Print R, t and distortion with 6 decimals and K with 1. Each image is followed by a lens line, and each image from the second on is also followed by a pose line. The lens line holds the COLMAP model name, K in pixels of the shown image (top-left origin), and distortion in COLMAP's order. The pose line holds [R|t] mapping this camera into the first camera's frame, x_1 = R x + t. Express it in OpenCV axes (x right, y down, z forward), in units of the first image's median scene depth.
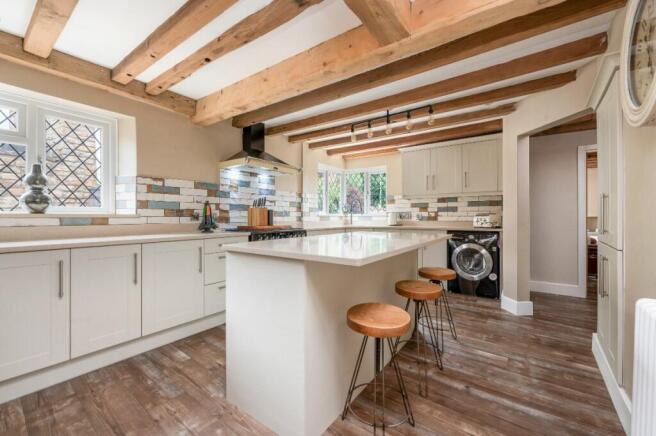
lens RADIAL K [[268.9, 0, 328.0], [0, 268.9, 218.0], [0, 0, 1]] dist [0.002158, 0.000312]
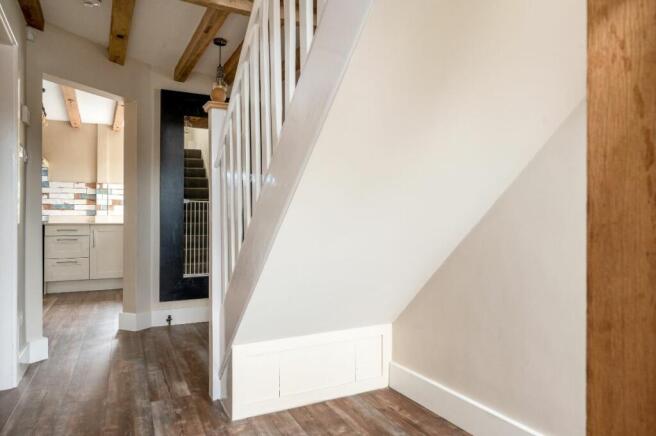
lens RADIAL K [[439.4, 0, 328.0], [0, 439.4, 218.0], [0, 0, 1]] dist [0.000710, 0.000433]
pose [[0.896222, -0.018150, -0.443234, 1.940807], [0.007414, 0.999636, -0.025943, 0.099906], [0.443544, 0.019965, 0.896030, 0.096570]]
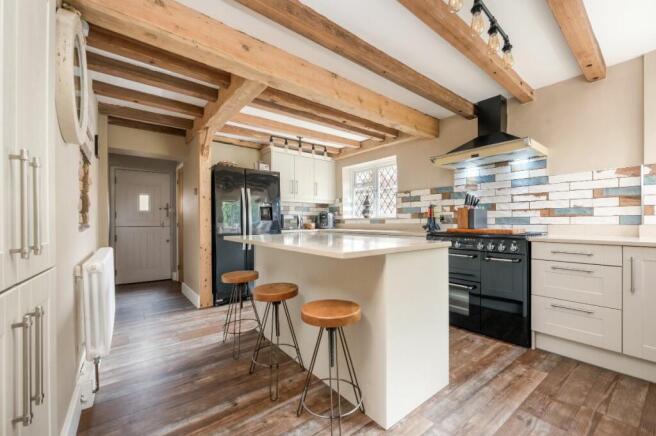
lens RADIAL K [[268.9, 0, 328.0], [0, 268.9, 218.0], [0, 0, 1]] dist [0.002158, 0.000312]
pose [[-0.276864, -0.010541, -0.960851, 0.818895], [-0.000061, 0.999940, -0.010952, 0.006415], [0.960909, -0.002973, -0.276848, 0.971826]]
